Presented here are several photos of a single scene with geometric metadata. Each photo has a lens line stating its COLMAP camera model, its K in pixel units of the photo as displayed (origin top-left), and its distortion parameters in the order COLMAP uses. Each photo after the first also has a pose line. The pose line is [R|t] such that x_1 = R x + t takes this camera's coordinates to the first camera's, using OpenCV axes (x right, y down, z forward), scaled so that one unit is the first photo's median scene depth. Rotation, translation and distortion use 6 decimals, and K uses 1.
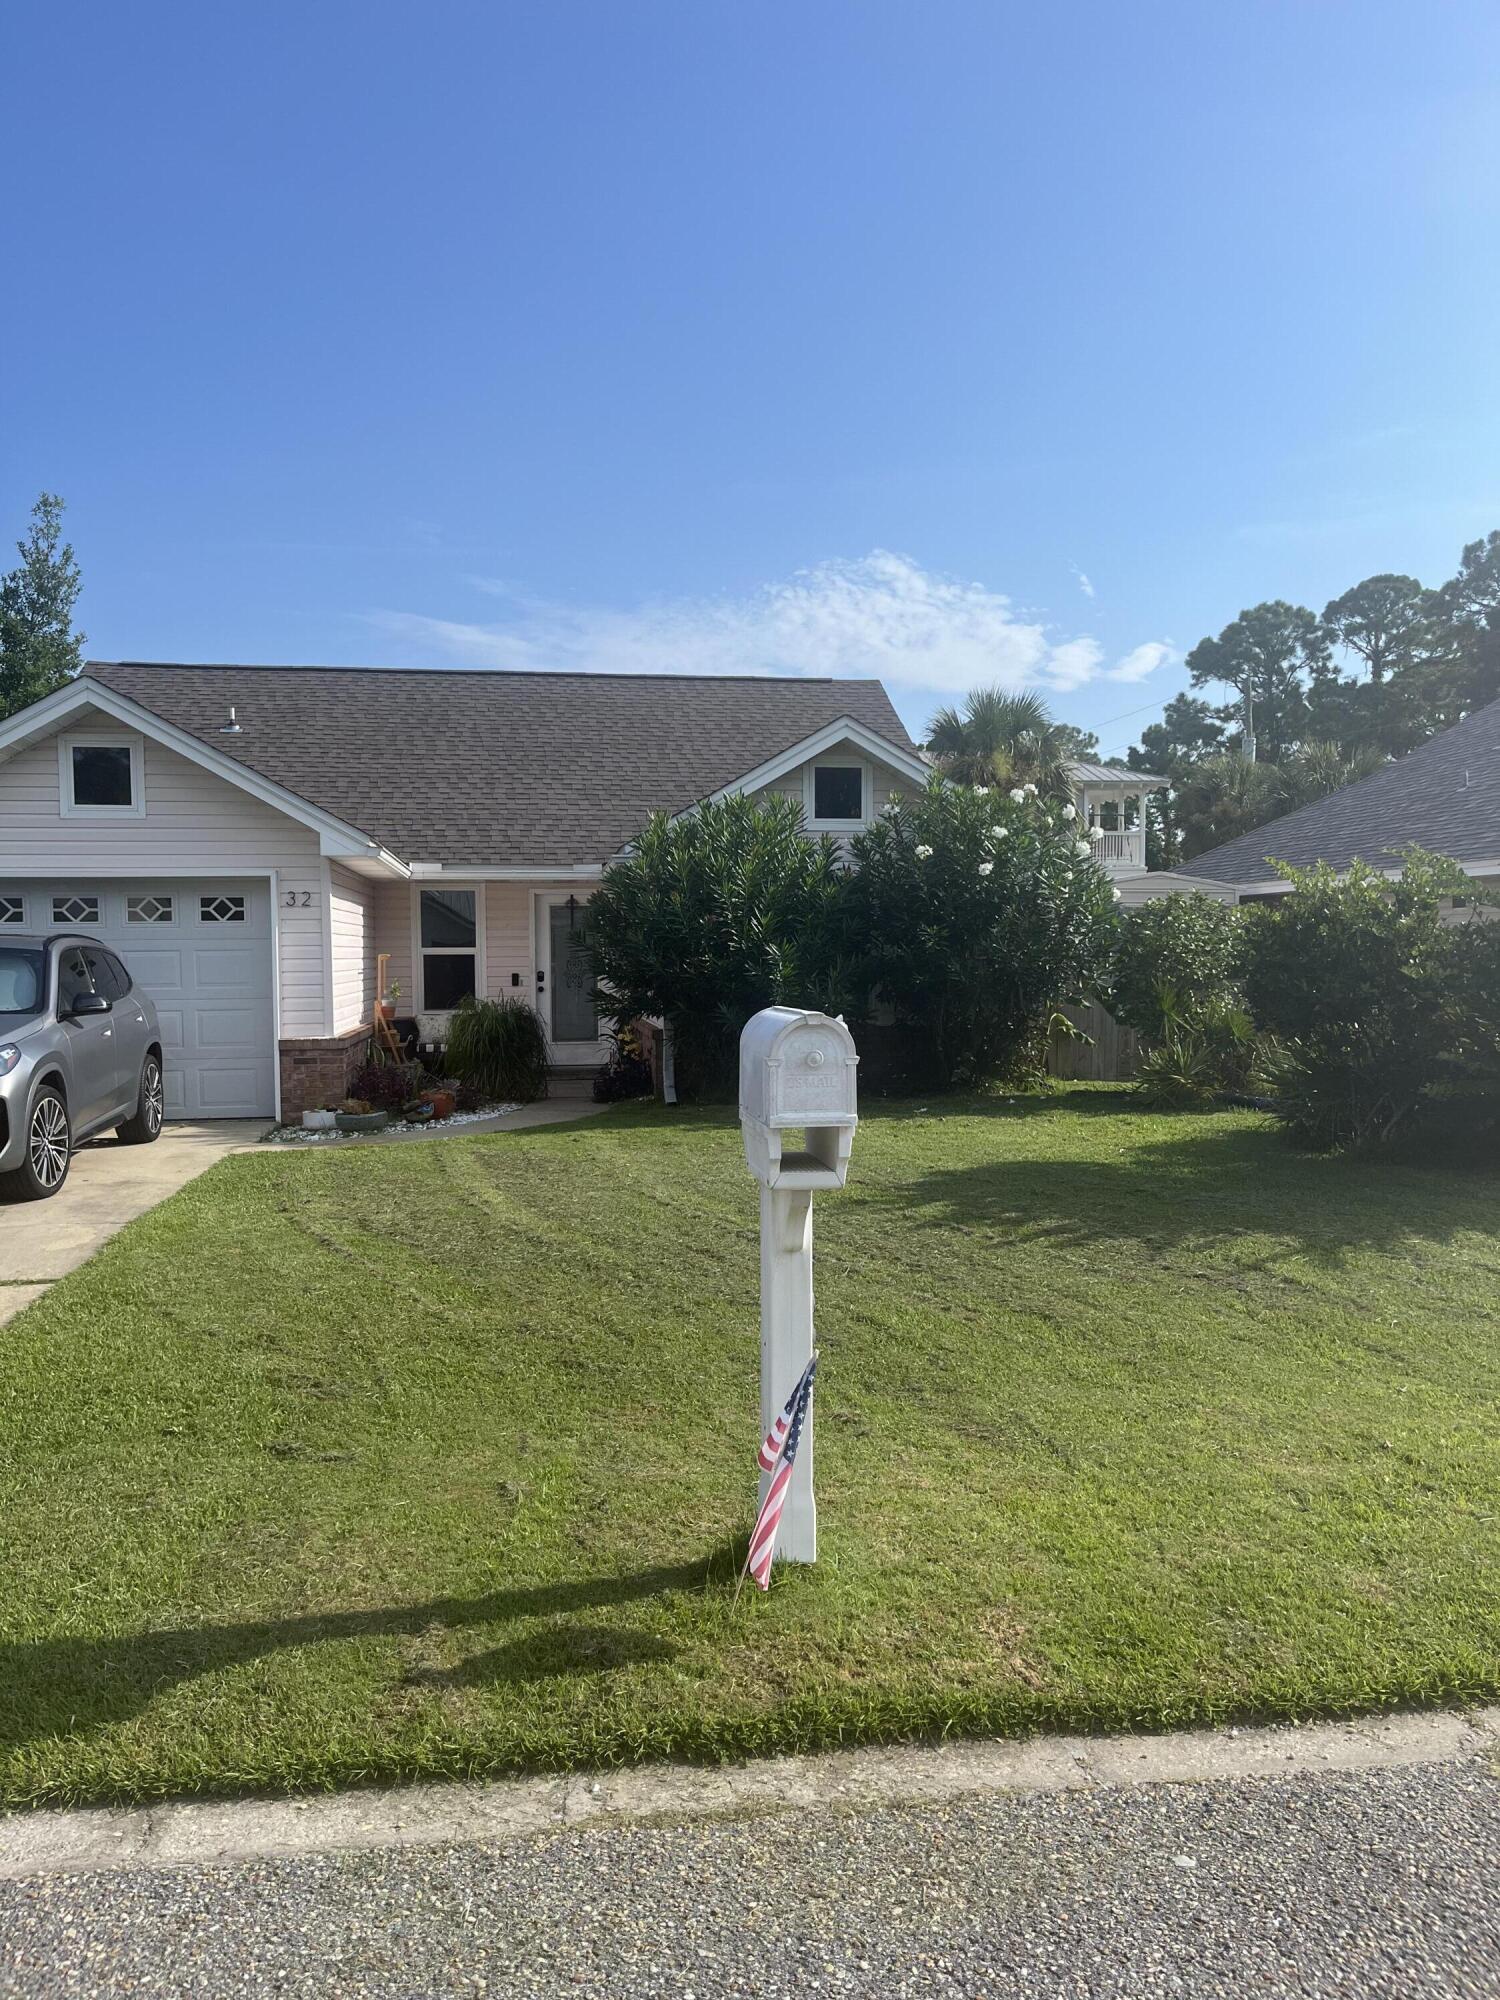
lens RADIAL K [[1519.1, 0, 781.3], [0, 1519.1, 1036.6], [0, 0, 1]] dist [0.072957, -0.092576]
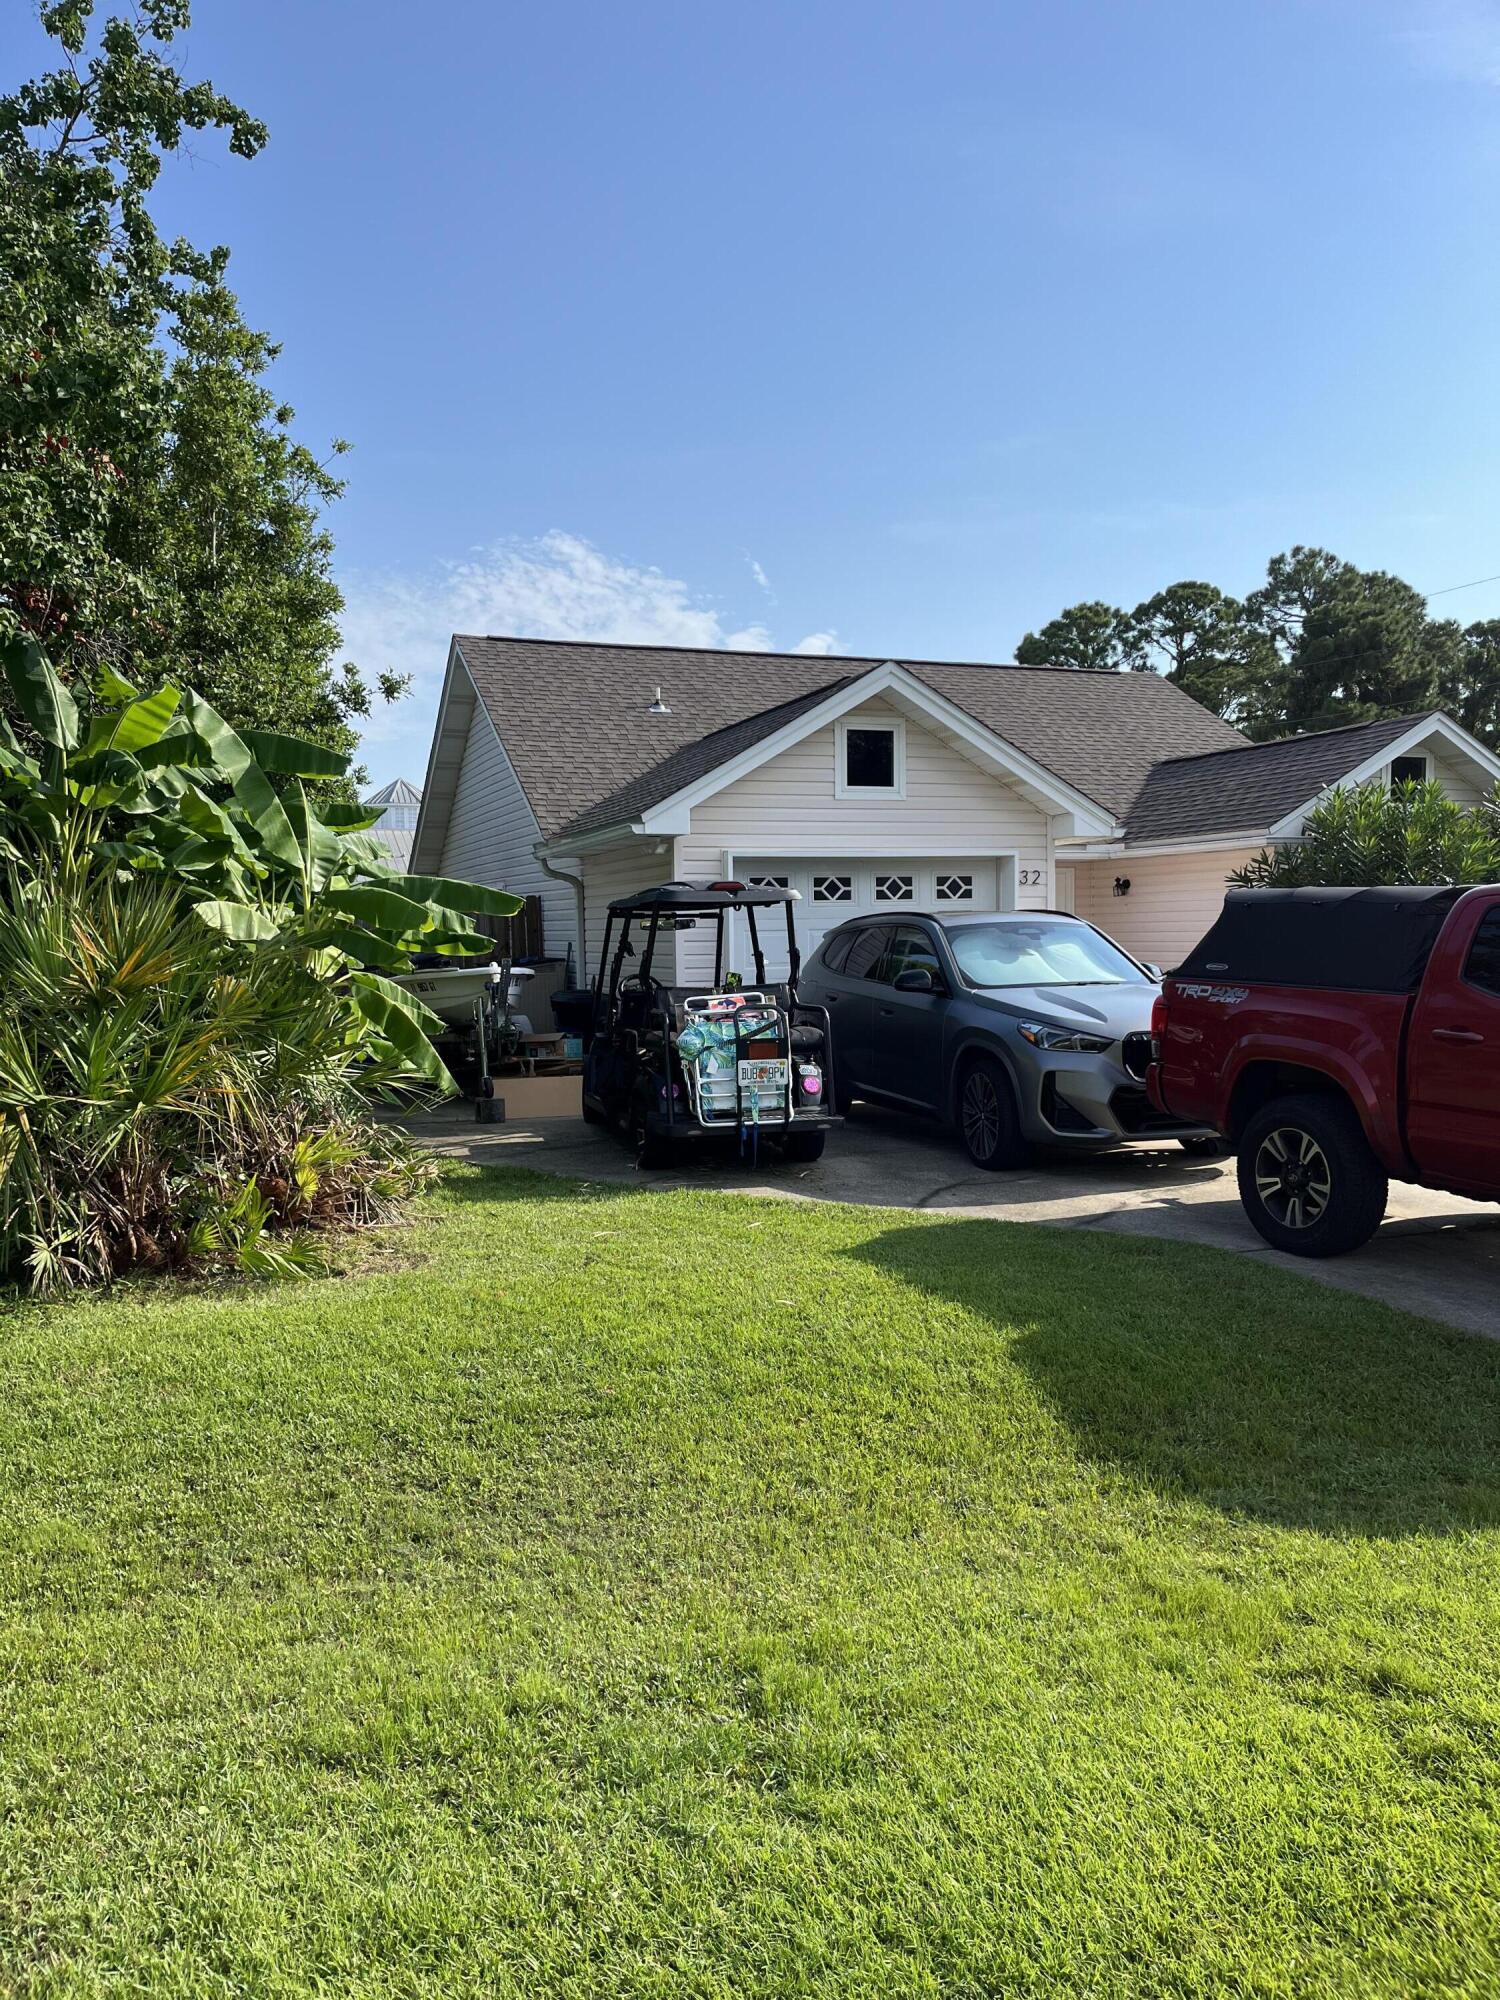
lens RADIAL K [[1515.7, 0, 755.8], [0, 1515.7, 1026.0], [0, 0, 1]] dist [0.068157, -0.094864]
pose [[0.980590, -0.018371, 0.195208, -0.565527], [0.017394, 0.999826, 0.006718, 0.000926], [-0.195297, -0.003192, 0.980739, 0.015870]]
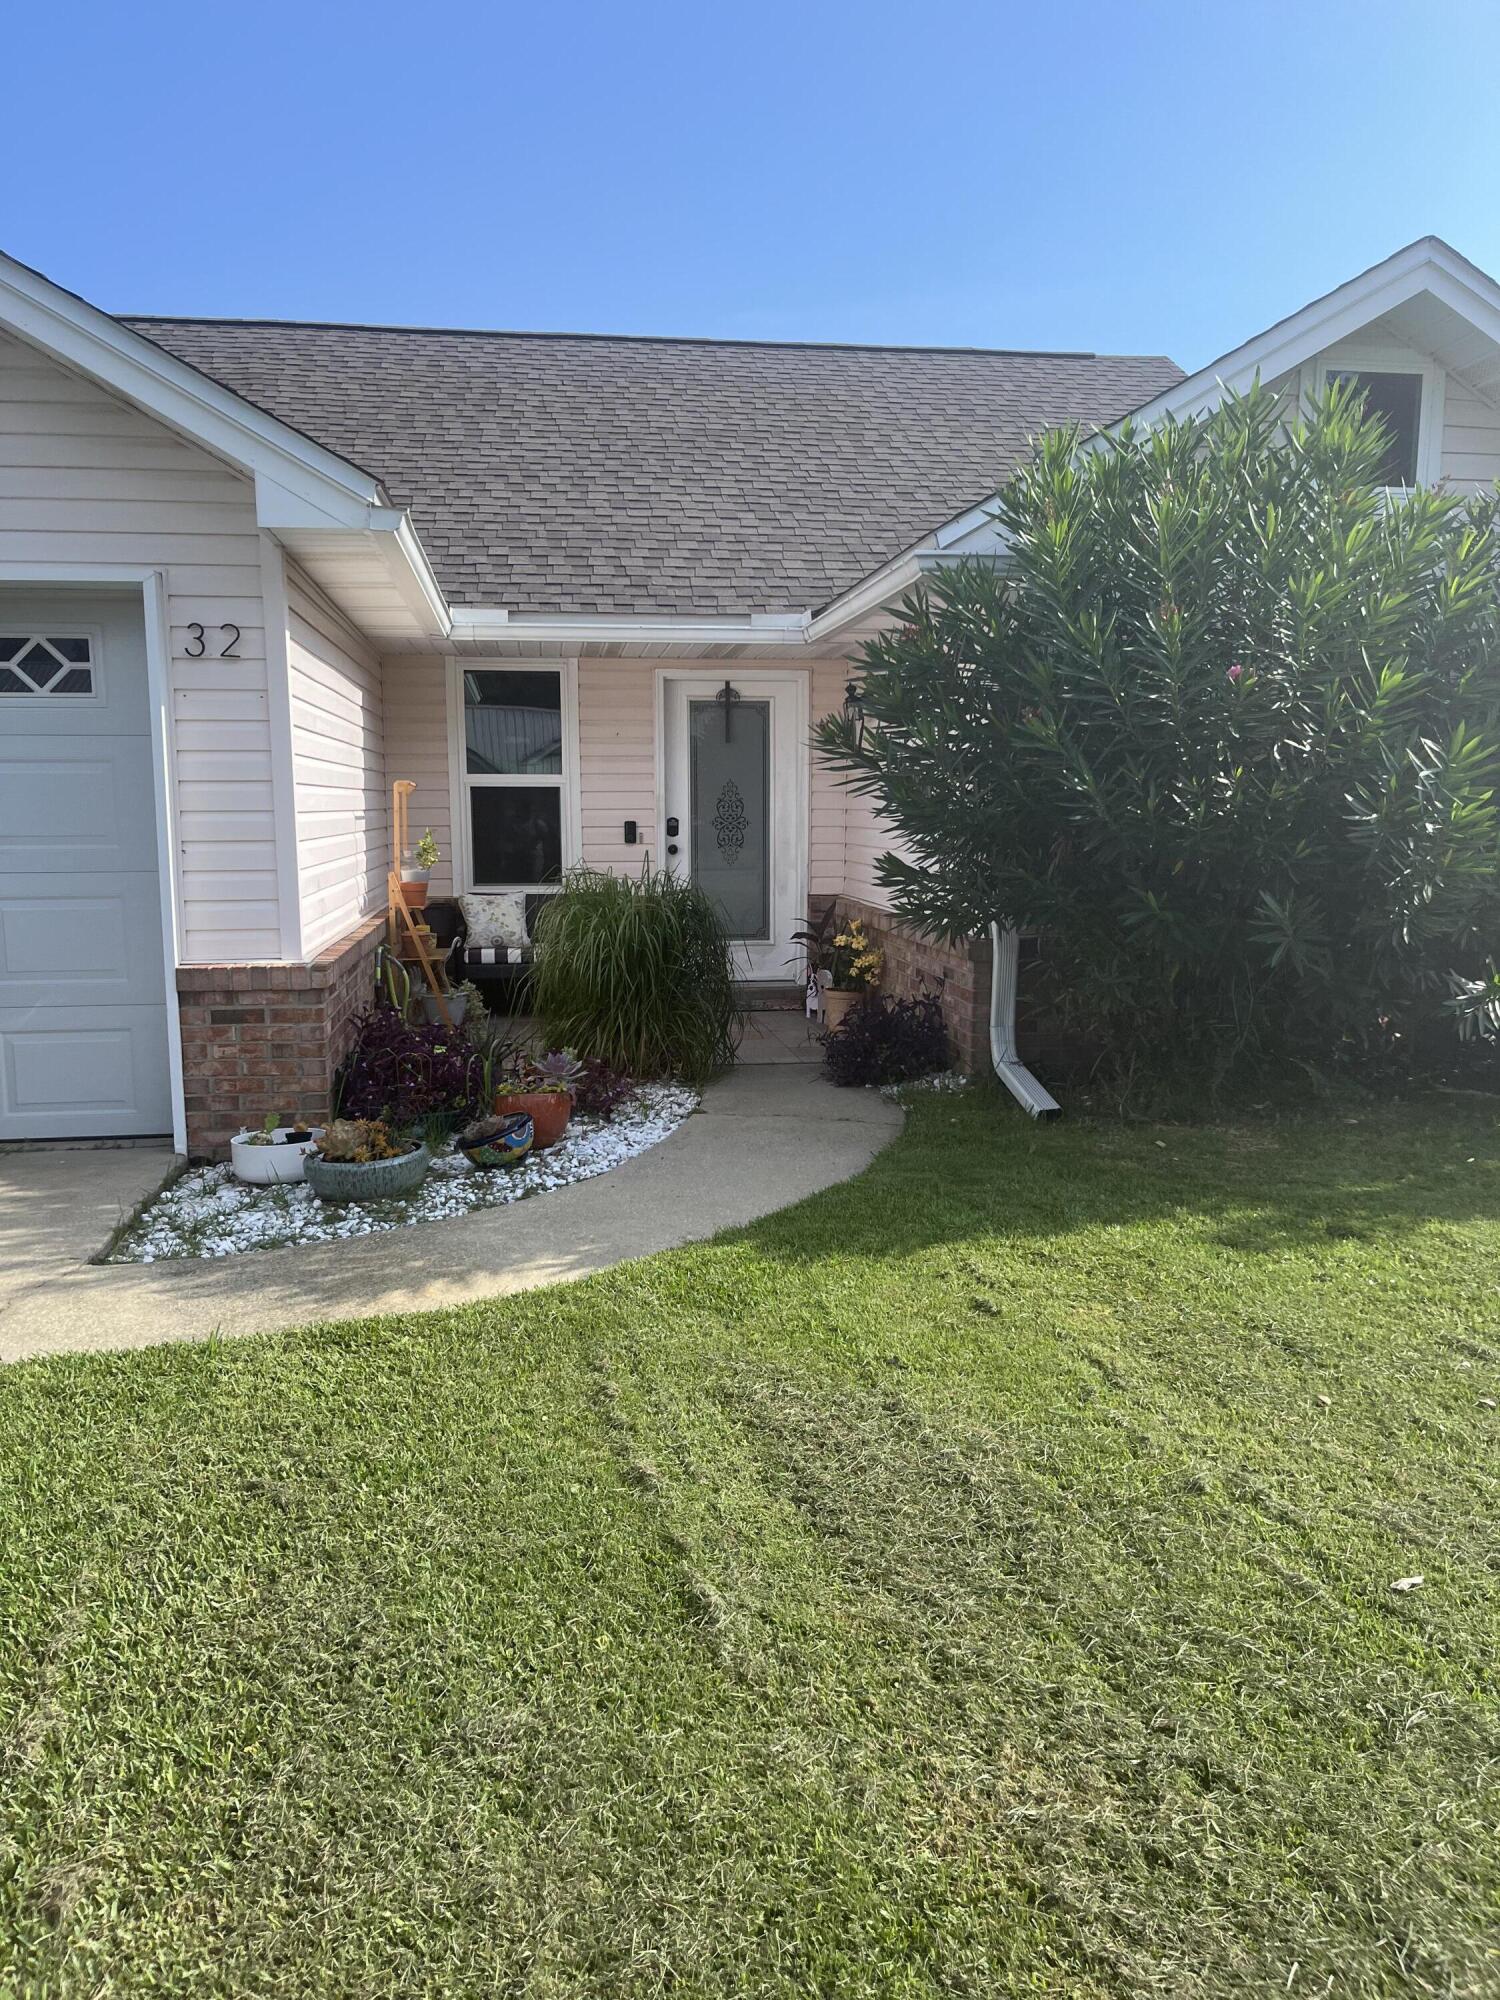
lens RADIAL K [[1506.0, 0, 756.3], [0, 1506.0, 1033.3], [0, 0, 1]] dist [0.062427, -0.135868]
pose [[0.999833, 0.006976, -0.016888, -0.124830], [-0.005346, 0.995492, 0.094694, -0.017176], [0.017473, -0.094588, 0.995363, 0.458119]]
